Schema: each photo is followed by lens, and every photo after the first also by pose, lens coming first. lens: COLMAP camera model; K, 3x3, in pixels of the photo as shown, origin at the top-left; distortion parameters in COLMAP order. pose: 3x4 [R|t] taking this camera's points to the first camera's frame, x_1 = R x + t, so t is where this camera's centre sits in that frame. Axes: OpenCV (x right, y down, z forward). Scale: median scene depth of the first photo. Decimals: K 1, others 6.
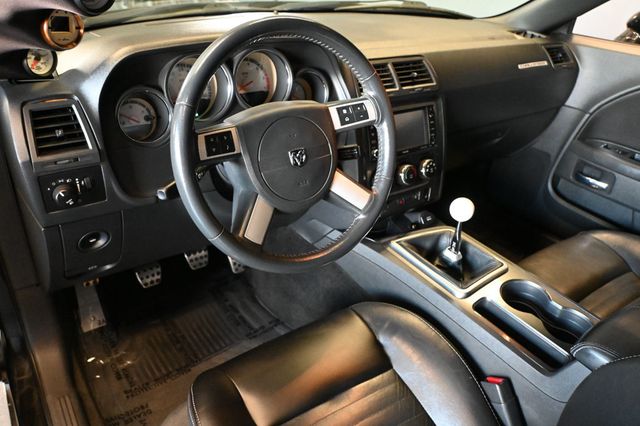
lens RADIAL K [[498.7, 0, 320.0], [0, 498.7, 213.0], [0, 0, 1]] dist [-0.014751, -0.006823]
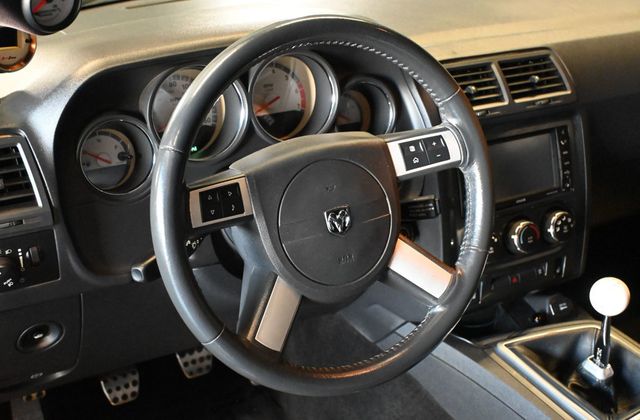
lens RADIAL K [[846.2, 0, 320.0], [0, 846.2, 210.0], [0, 0, 1]] dist [0.002930, -0.030007]
pose [[0.993587, 0.006181, -0.112900, 0.052359], [-0.014644, 0.997129, -0.074290, -0.036135], [0.112117, 0.075466, 0.990825, -0.110396]]
